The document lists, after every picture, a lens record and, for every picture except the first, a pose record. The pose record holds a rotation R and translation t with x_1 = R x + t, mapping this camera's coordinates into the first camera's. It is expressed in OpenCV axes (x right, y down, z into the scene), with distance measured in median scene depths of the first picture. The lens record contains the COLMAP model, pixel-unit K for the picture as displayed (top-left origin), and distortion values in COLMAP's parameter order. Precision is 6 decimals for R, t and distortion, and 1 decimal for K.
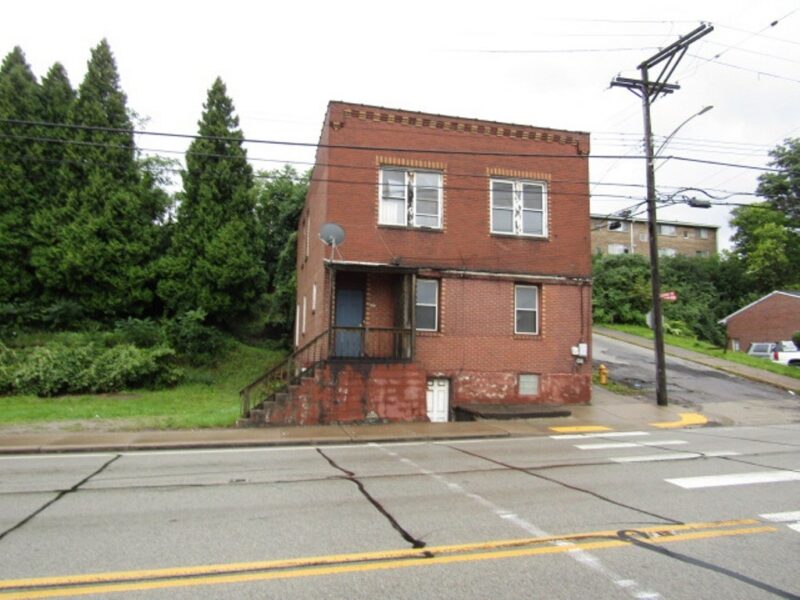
lens RADIAL K [[573.8, 0, 400.2], [0, 573.8, 281.9], [0, 0, 1]] dist [-0.023595, -0.001809]
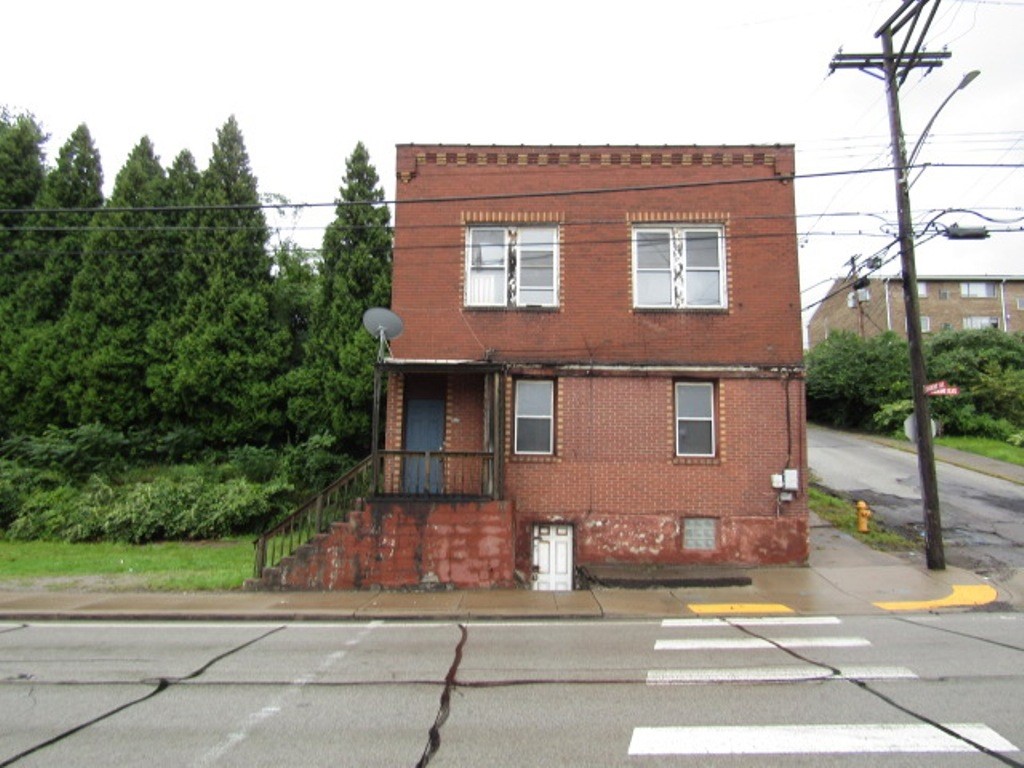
lens RADIAL K [[734.5, 0, 512.3], [0, 734.5, 360.8], [0, 0, 1]] dist [-0.023595, -0.001809]
pose [[0.963680, -0.054578, -0.261425, 0.227010], [0.042903, 0.997819, -0.050161, 0.014062], [0.263592, 0.037123, 0.963920, 0.121325]]
